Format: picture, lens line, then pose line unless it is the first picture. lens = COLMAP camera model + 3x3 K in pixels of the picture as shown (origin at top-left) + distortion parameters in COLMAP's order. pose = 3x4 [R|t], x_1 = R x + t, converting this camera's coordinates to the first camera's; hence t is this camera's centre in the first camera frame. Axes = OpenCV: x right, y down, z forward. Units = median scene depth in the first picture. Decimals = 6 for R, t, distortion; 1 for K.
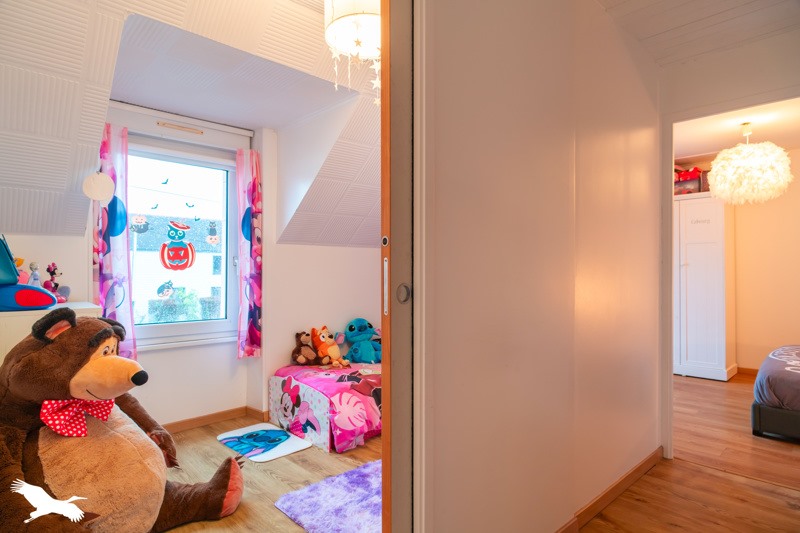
lens RADIAL K [[463.2, 0, 401.9], [0, 463.2, 269.9], [0, 0, 1]] dist [-0.026289, 0.006275]
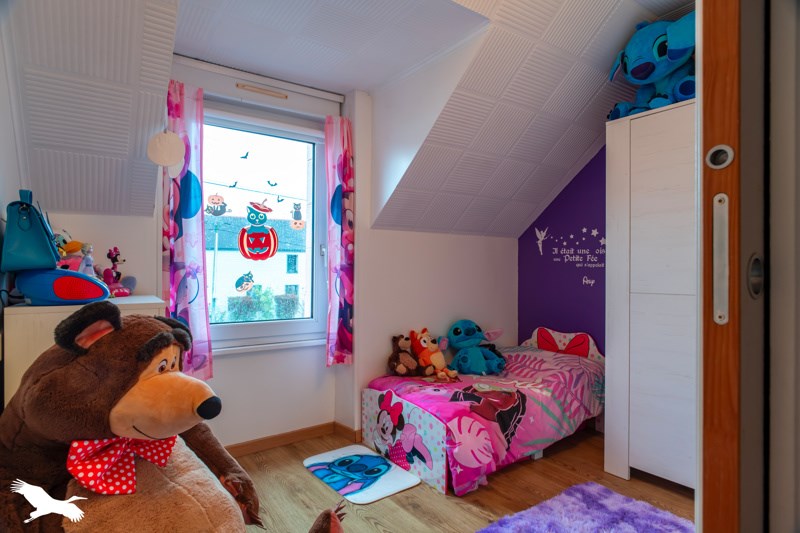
lens RADIAL K [[463.2, 0, 400.5], [0, 463.2, 266.1], [0, 0, 1]] dist [-0.026289, 0.006275]
pose [[0.989225, 0.000130, -0.146400, -0.117261], [-0.001100, 0.999978, -0.006549, 0.019482], [0.146396, 0.006640, 0.989204, 0.223049]]
